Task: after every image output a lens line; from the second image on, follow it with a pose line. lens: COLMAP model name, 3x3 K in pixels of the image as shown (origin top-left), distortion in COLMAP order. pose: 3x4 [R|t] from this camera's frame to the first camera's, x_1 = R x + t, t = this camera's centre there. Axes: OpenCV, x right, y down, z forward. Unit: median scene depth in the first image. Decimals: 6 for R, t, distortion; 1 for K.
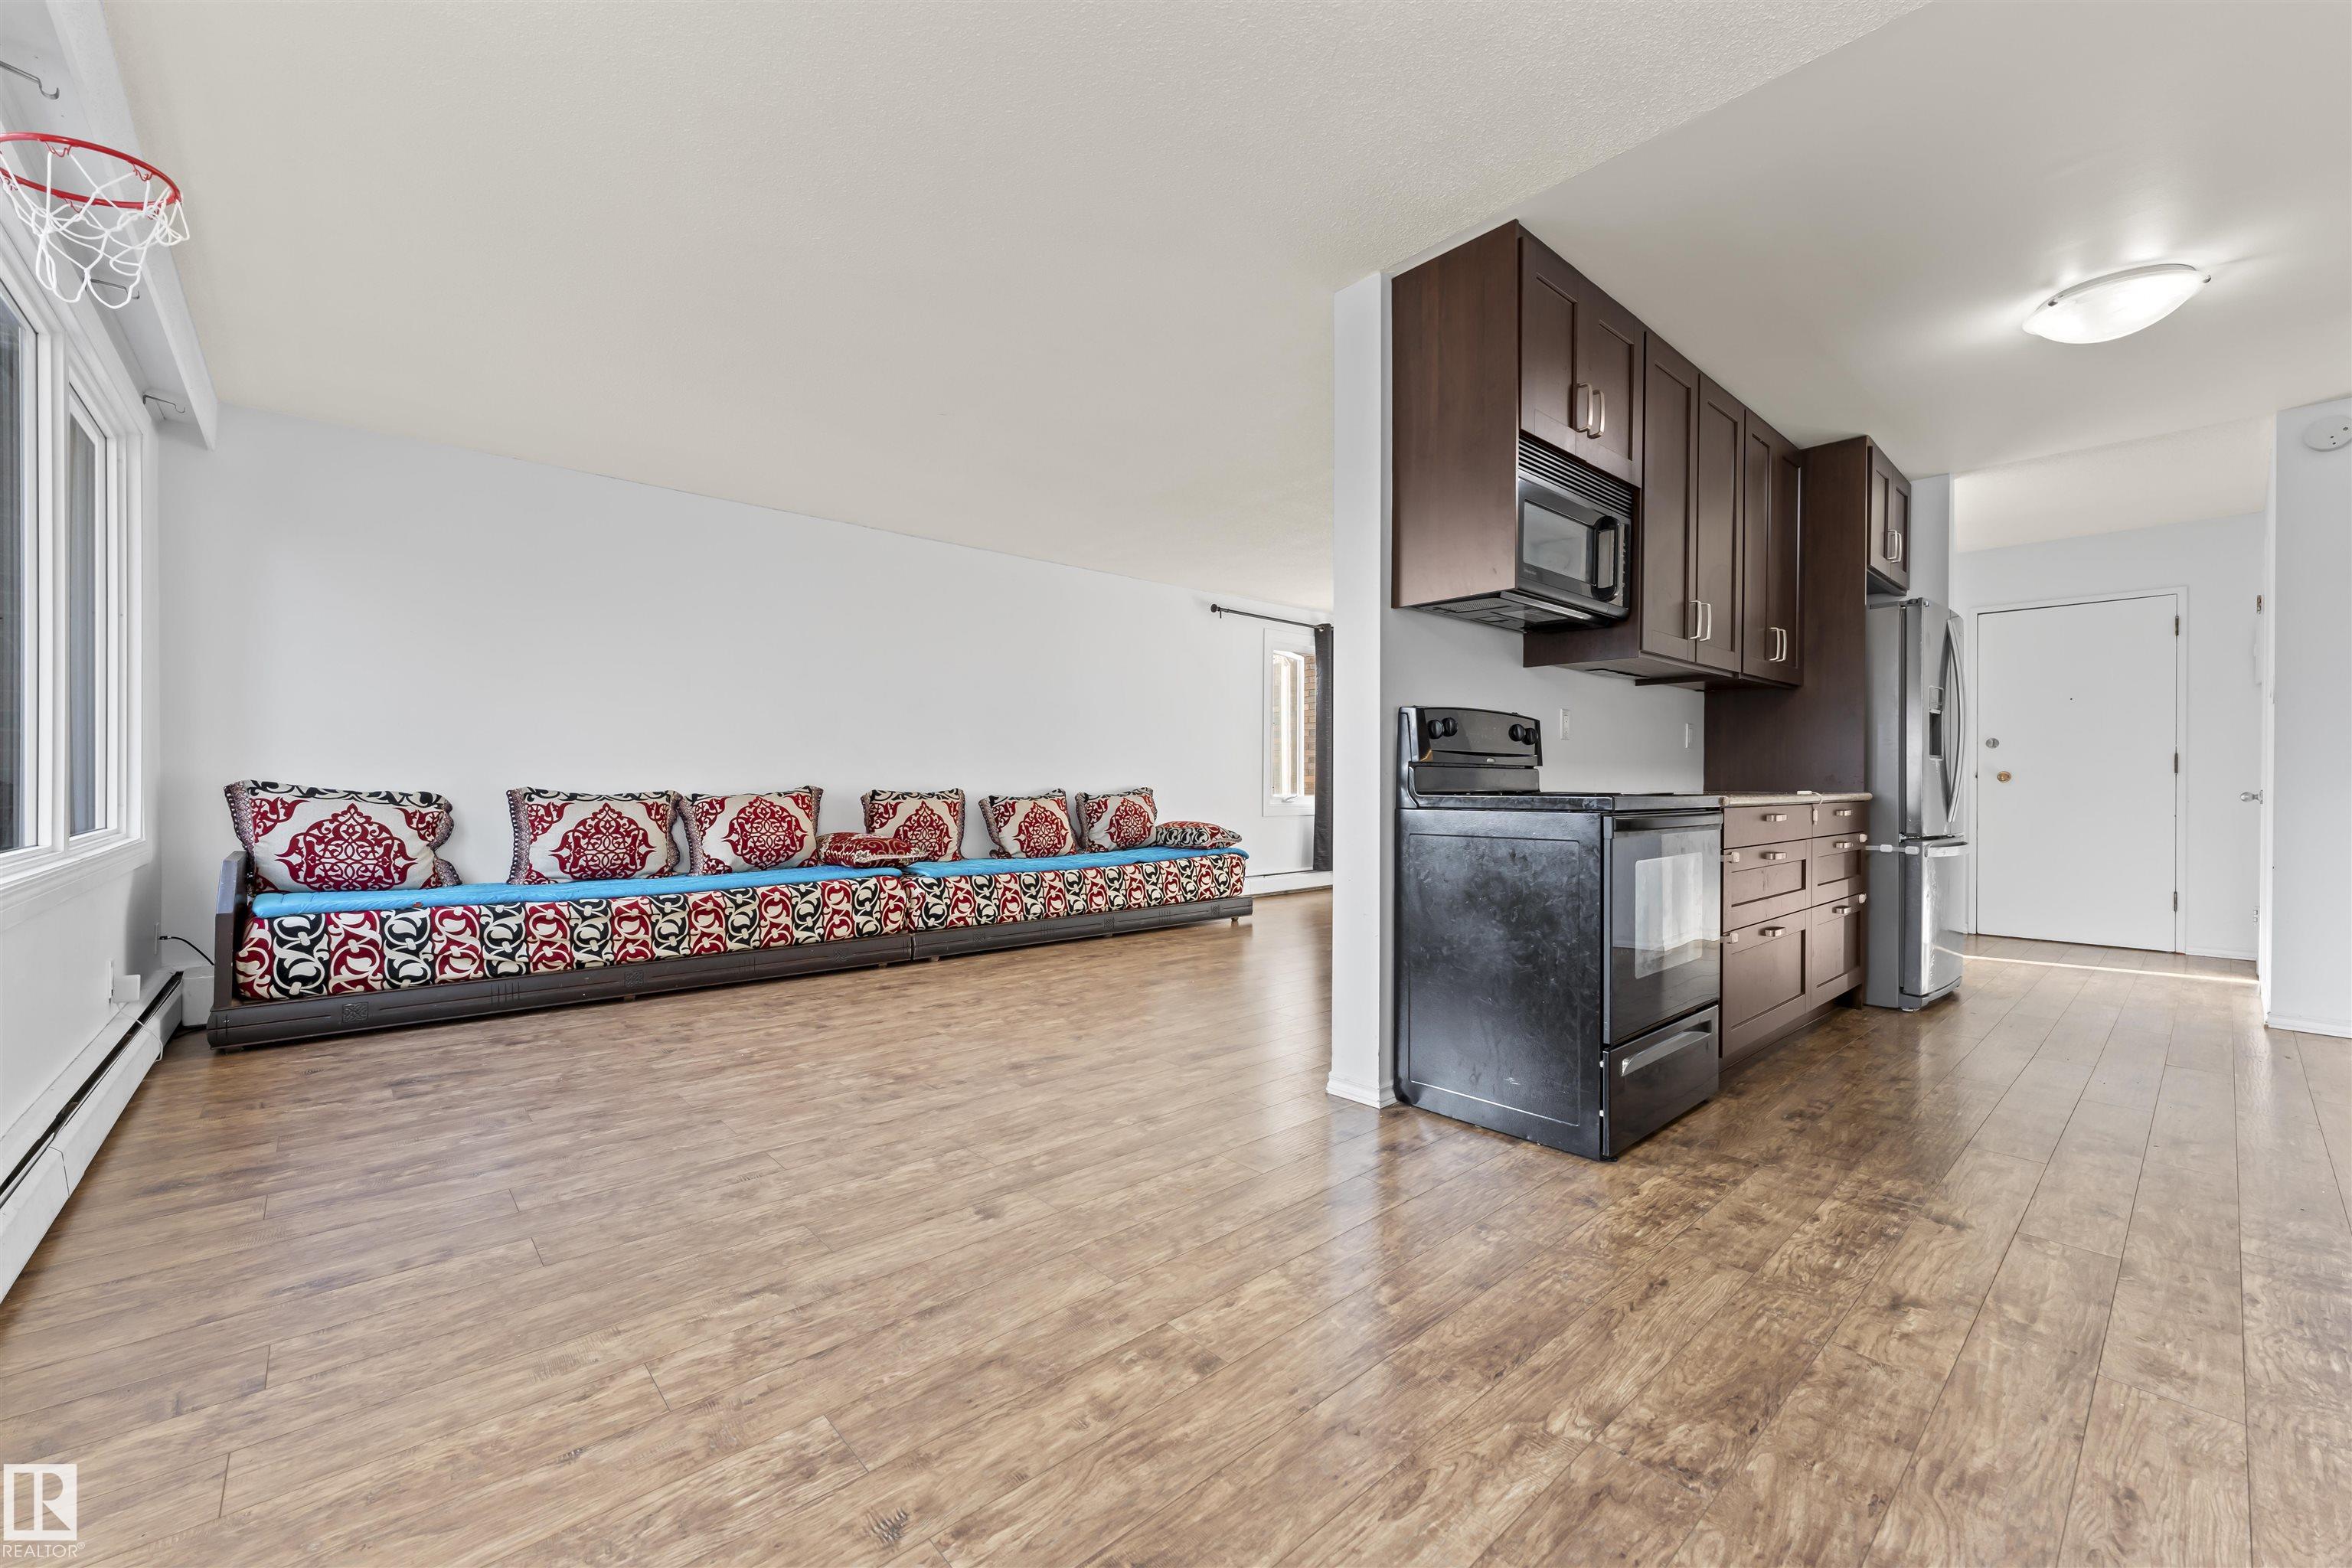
lens RADIAL K [[940.6, 0, 1179.5], [0, 940.6, 789.0], [0, 0, 1]] dist [-0.000081, 0.000623]
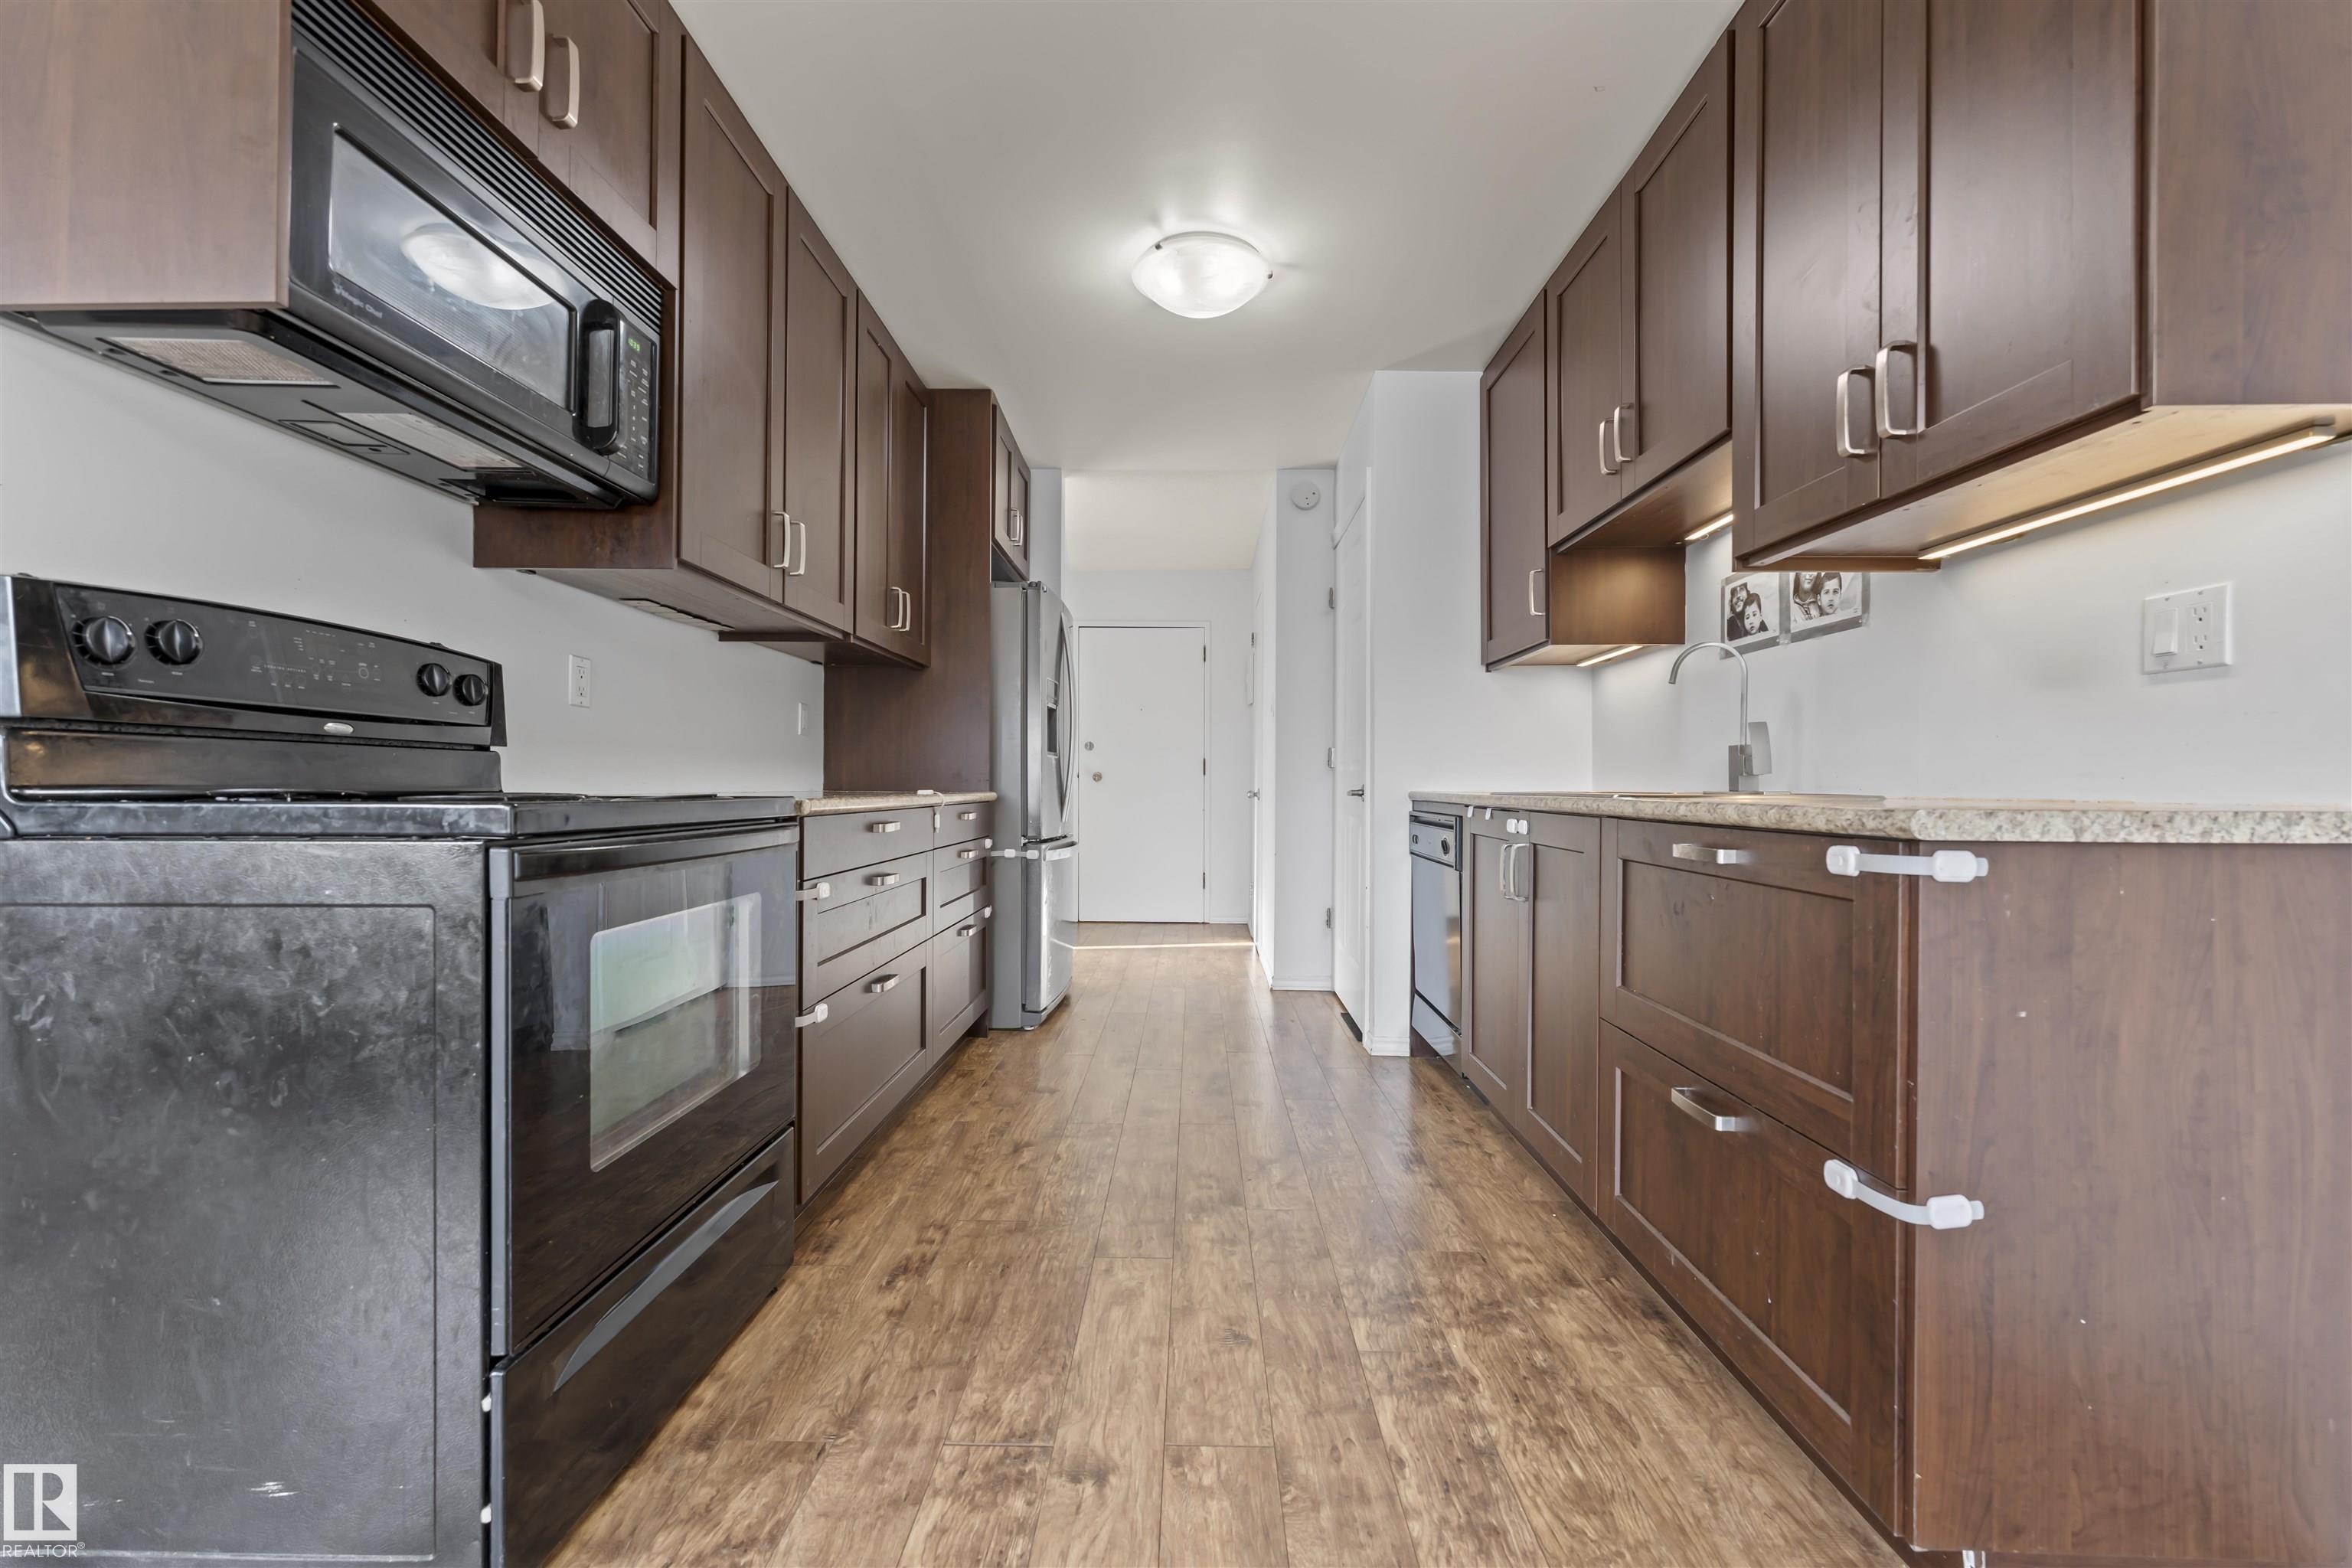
lens RADIAL K [[940.6, 0, 1179.5], [0, 940.6, 789.0], [0, 0, 1]] dist [-0.000081, 0.000623]
pose [[0.681224, -0.000828, 0.732074, 0.295699], [0.000210, 1.000000, 0.000936, 0.000483], [-0.732075, -0.000484, 0.681224, 0.390021]]
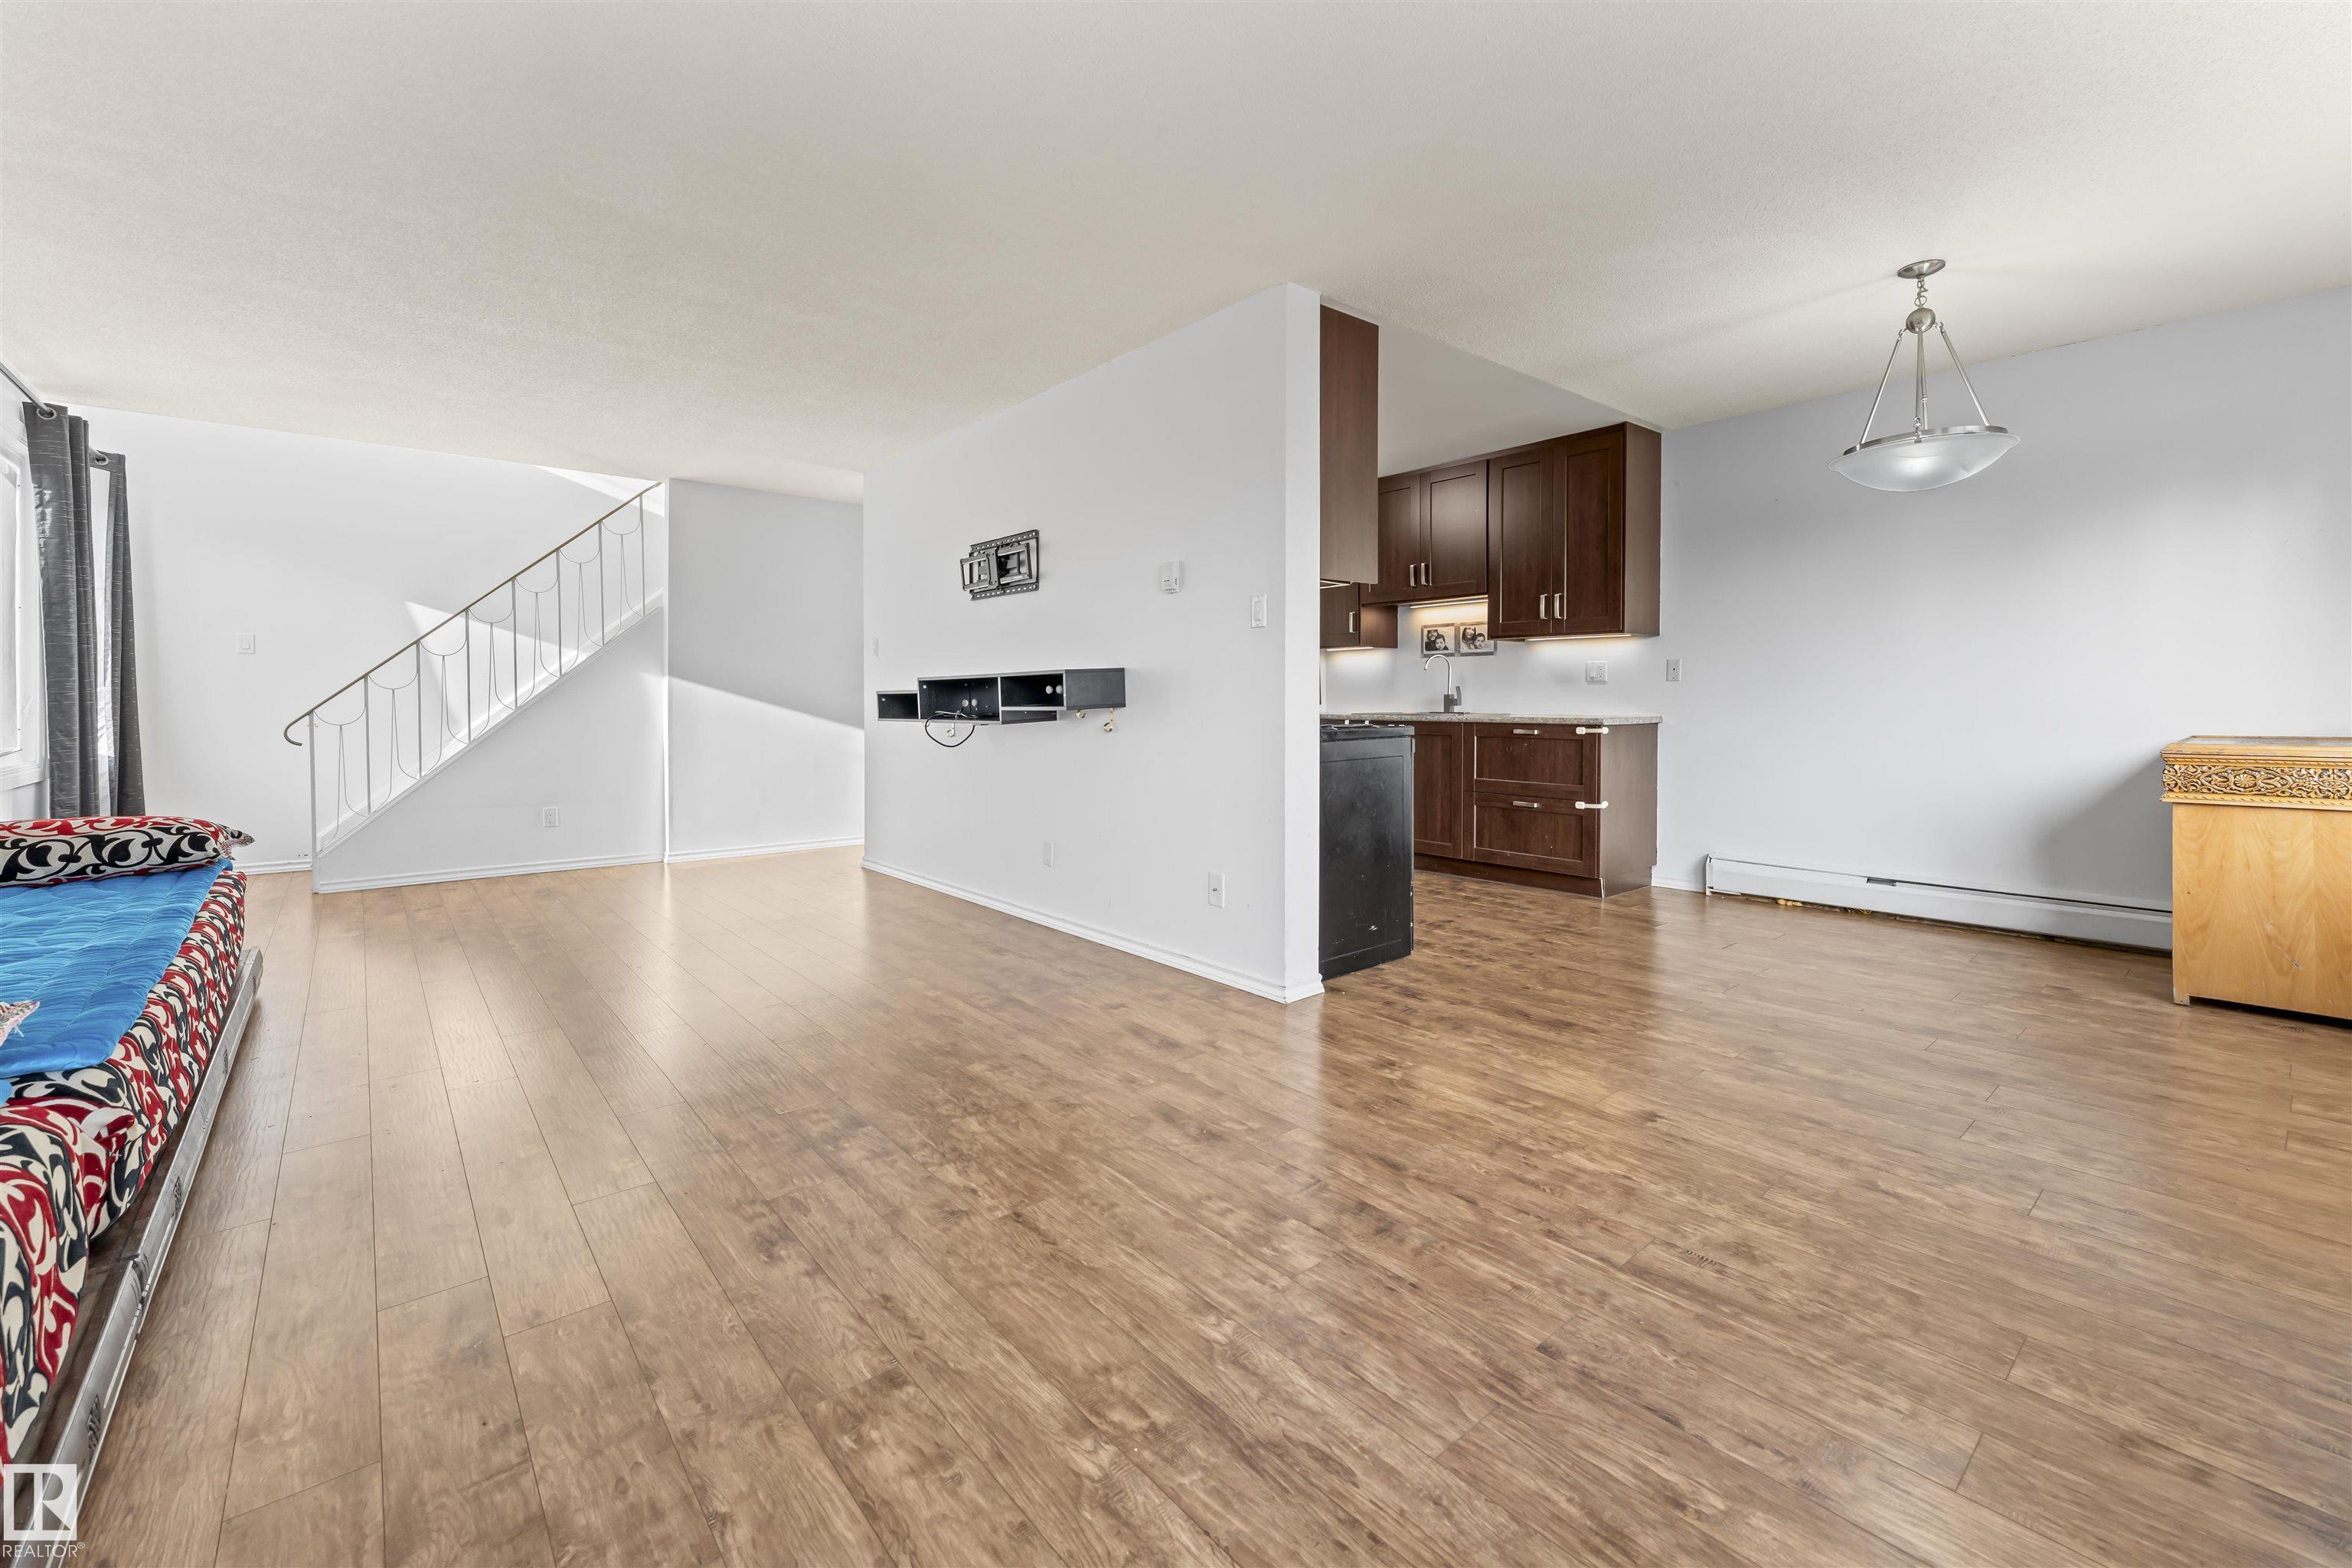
lens RADIAL K [[968.2, 0, 1180.7], [0, 968.2, 714.1], [0, 0, 1]] dist [-0.000141, 0.000125]
pose [[0.030505, -0.020531, 0.999324, -1.026921], [0.010138, 0.999744, 0.020230, -0.043294], [-0.999483, 0.009514, 0.030705, 1.143330]]
